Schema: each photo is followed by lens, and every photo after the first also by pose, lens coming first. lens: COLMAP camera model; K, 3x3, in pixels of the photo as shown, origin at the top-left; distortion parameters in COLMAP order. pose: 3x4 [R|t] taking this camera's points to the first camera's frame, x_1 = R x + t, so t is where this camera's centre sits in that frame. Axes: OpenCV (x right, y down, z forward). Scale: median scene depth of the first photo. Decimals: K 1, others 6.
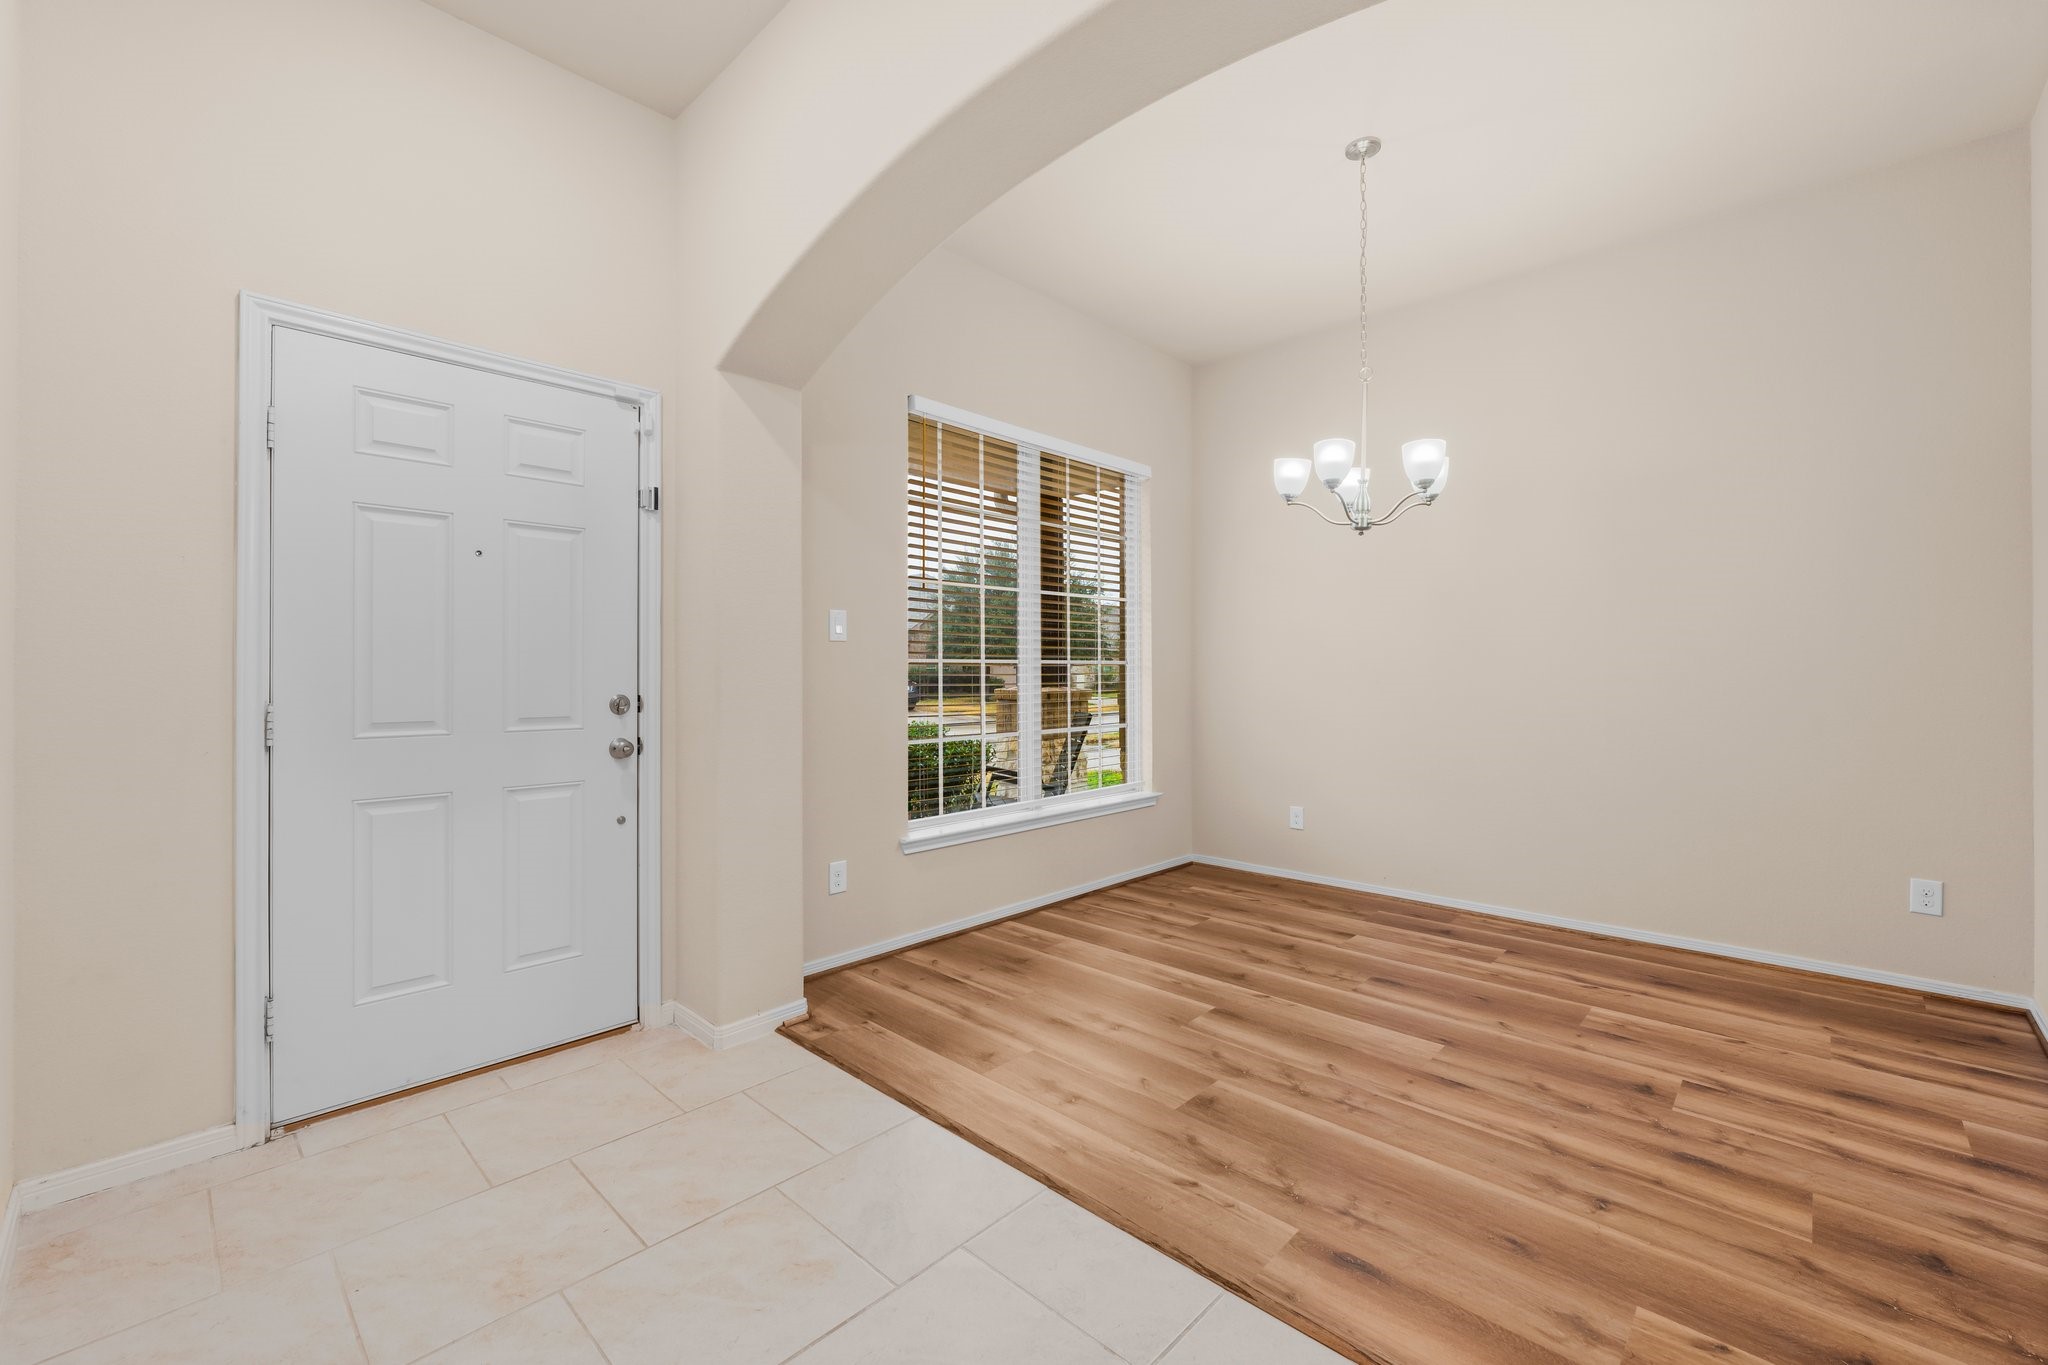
lens RADIAL K [[830.4, 0, 1030.9], [0, 830.4, 675.9], [0, 0, 1]] dist [-0.002388, -0.001508]
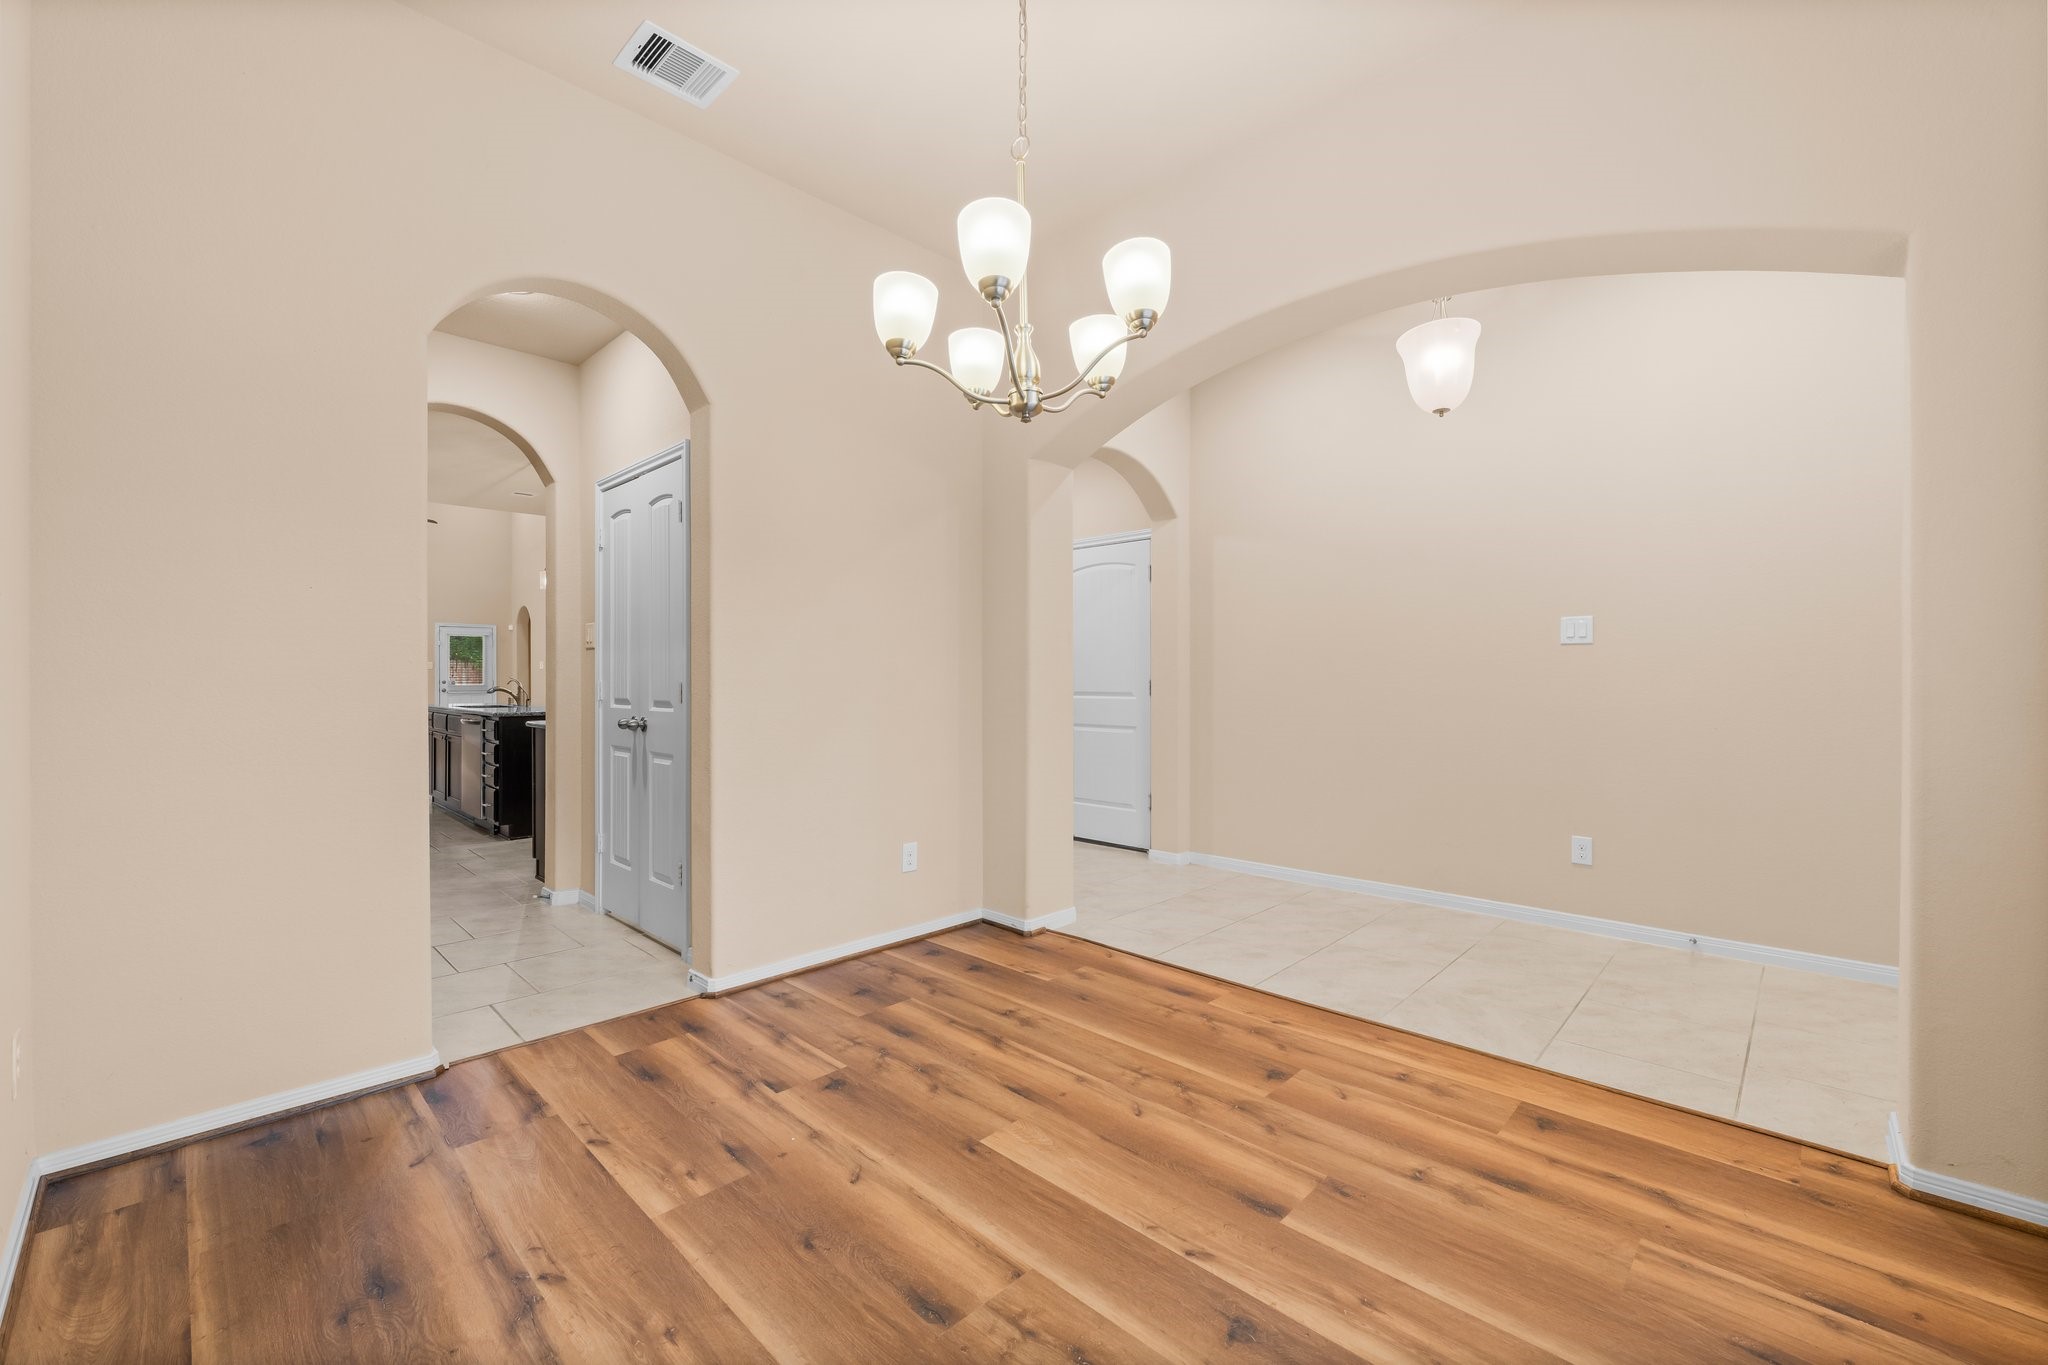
lens RADIAL K [[830.4, 0, 1023.5], [0, 830.4, 679.7], [0, 0, 1]] dist [-0.002388, -0.001508]
pose [[-0.999847, 0.001432, 0.017419, 0.493399], [0.001572, 0.999966, 0.008058, 0.001818], [-0.017407, 0.008084, -0.999816, 1.985550]]
